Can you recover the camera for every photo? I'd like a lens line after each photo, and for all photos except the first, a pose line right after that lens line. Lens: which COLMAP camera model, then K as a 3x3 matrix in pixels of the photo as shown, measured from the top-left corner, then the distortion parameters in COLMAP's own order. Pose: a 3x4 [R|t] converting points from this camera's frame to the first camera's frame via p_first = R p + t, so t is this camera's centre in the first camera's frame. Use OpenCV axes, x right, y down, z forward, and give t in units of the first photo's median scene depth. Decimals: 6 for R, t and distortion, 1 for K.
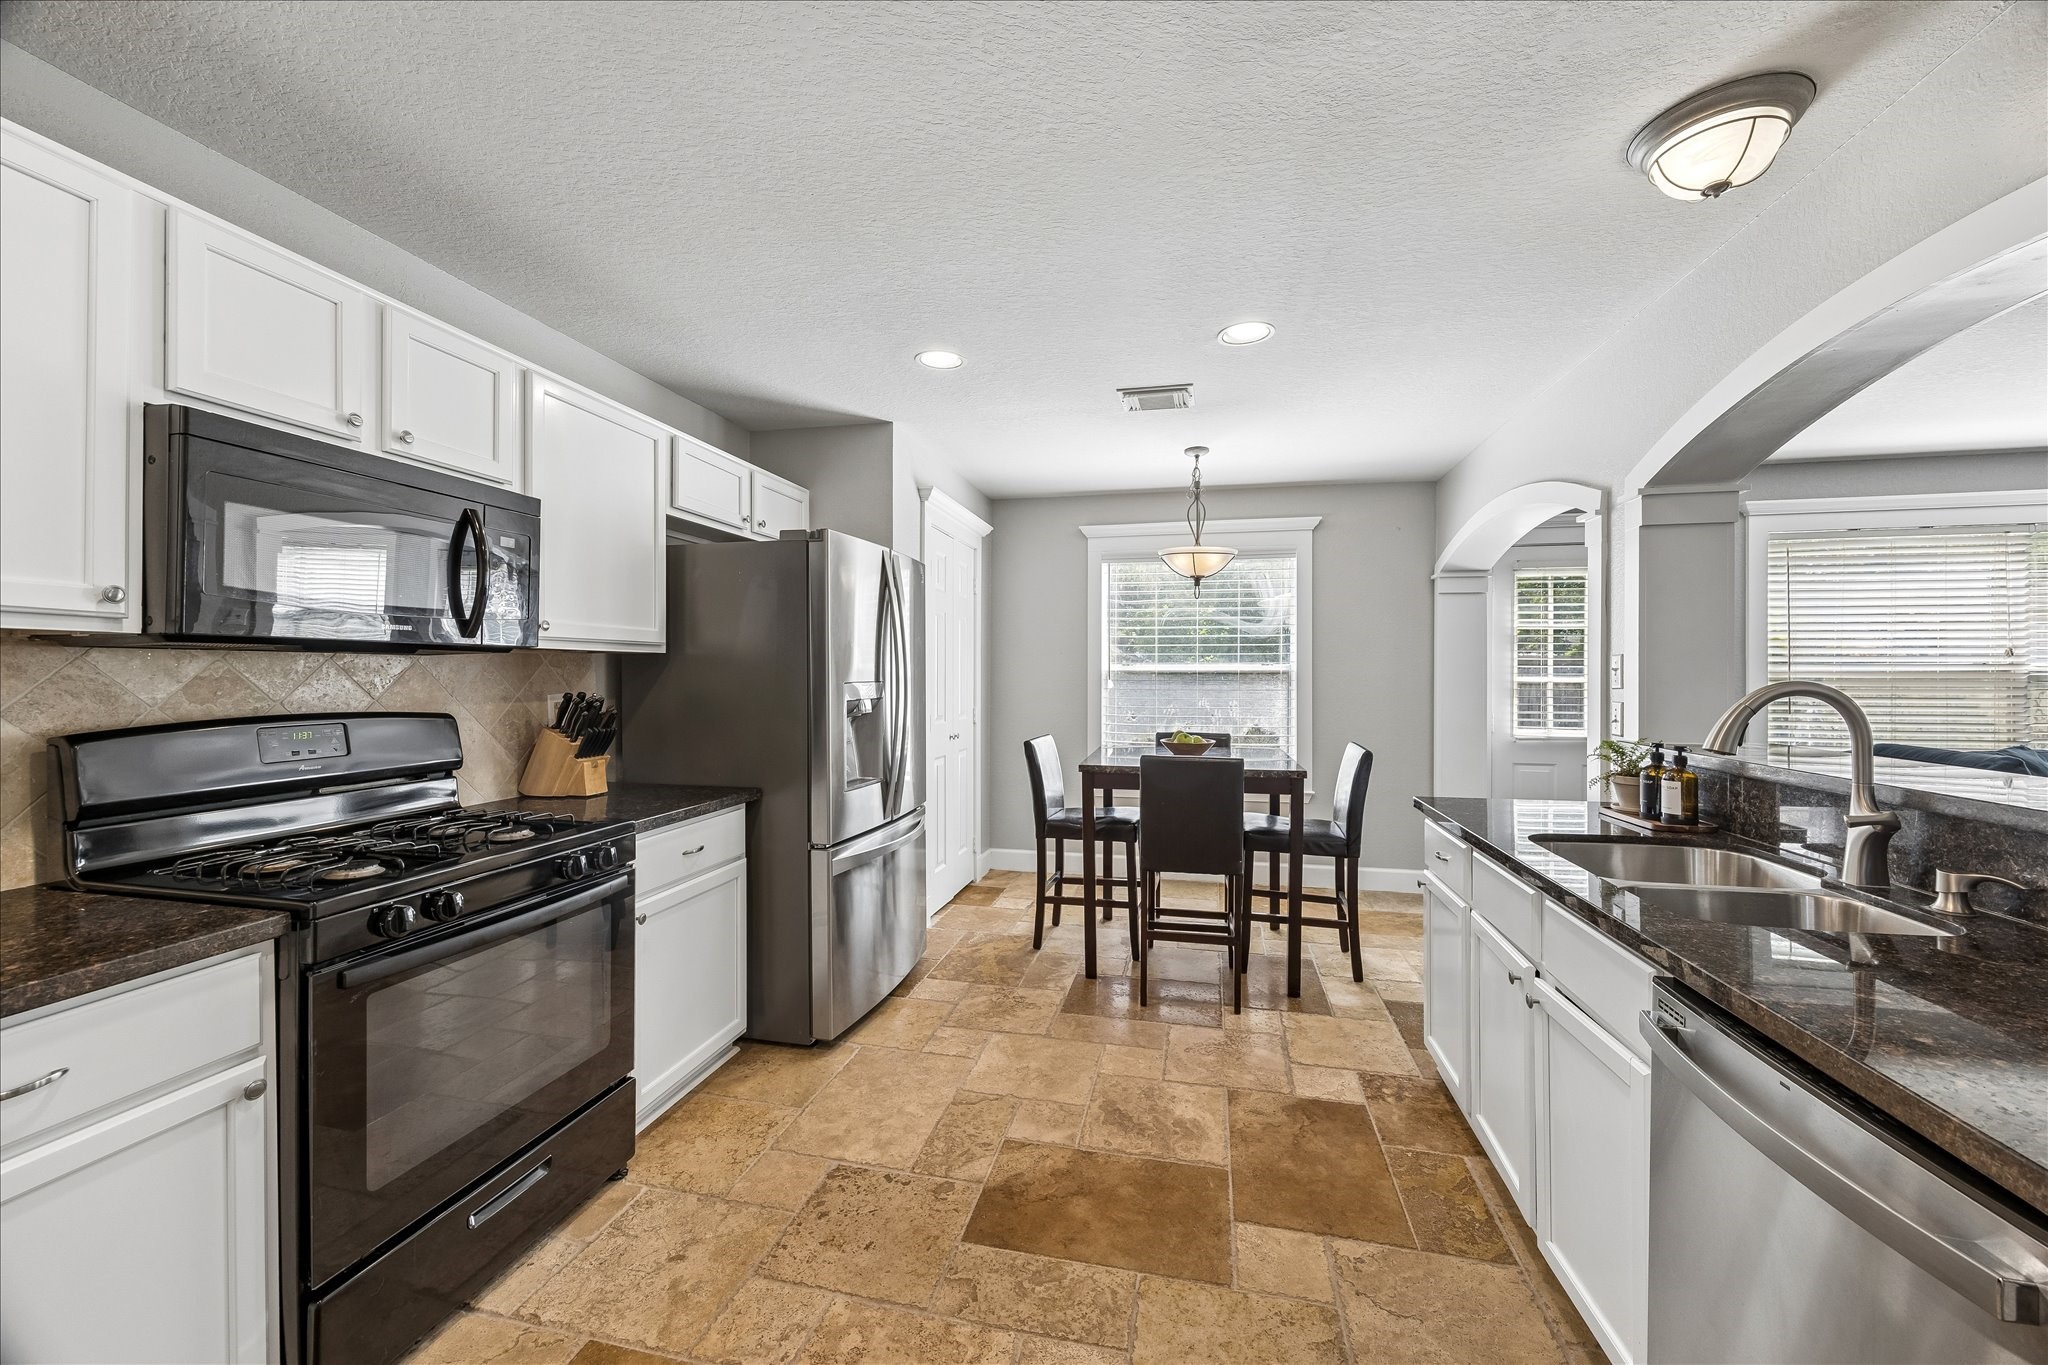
lens RADIAL K [[770.3, 0, 1035.5], [0, 770.3, 677.1], [0, 0, 1]] dist [-0.004246, -0.000236]
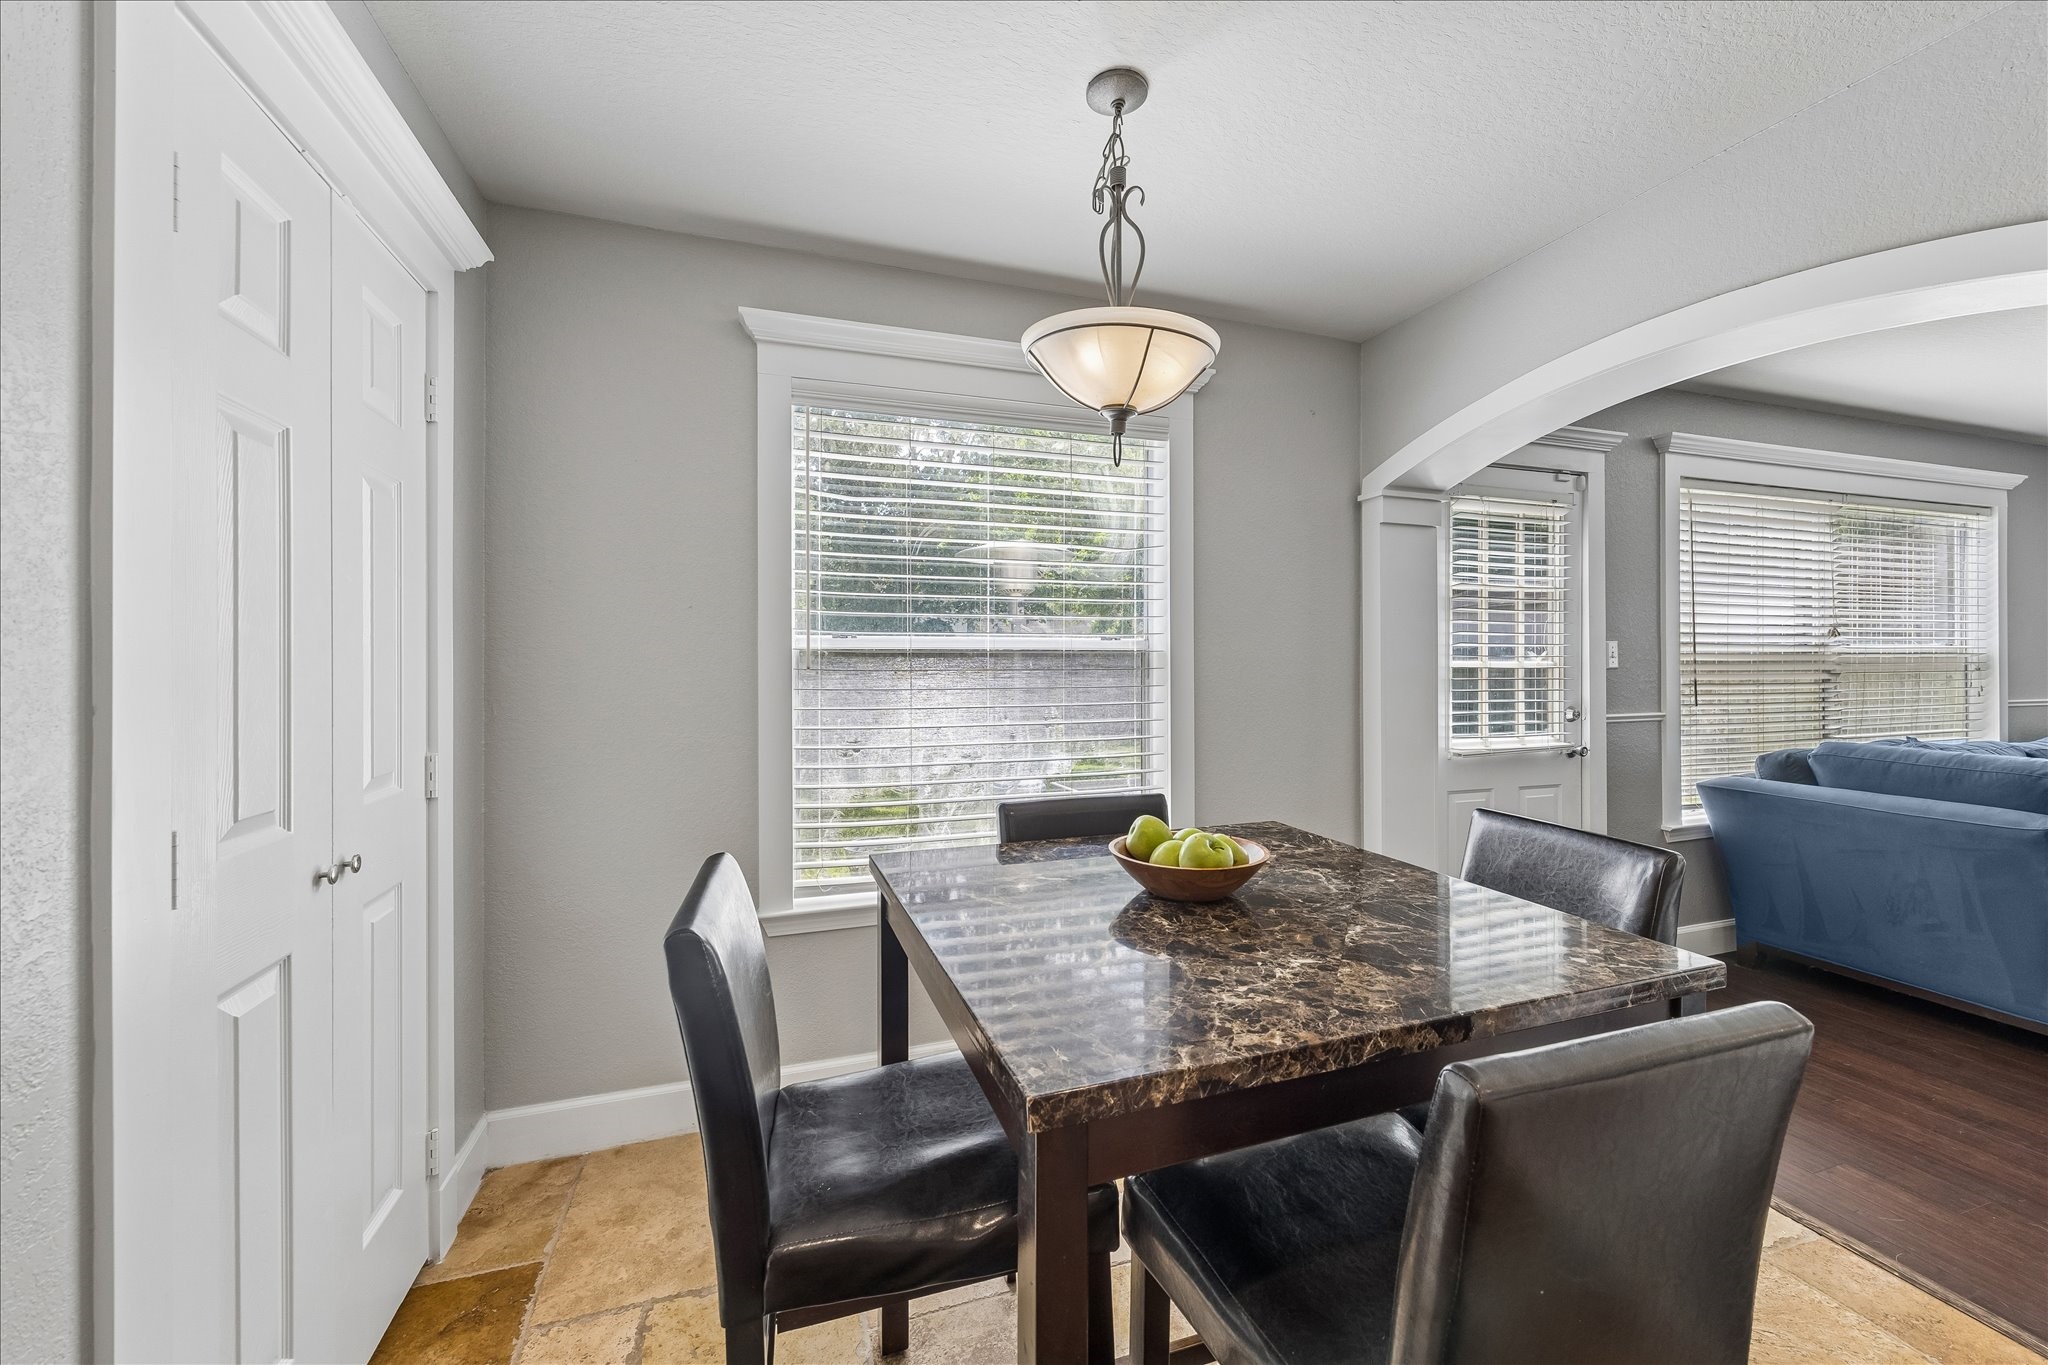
lens RADIAL K [[795.2, 0, 1030.2], [0, 795.2, 660.3], [0, 0, 1]] dist [-0.002475, 0.000197]
pose [[0.854964, -0.003575, 0.518675, -0.037476], [0.002658, 0.999993, 0.002511, -0.002932], [-0.518680, -0.000769, 0.854968, 0.617809]]
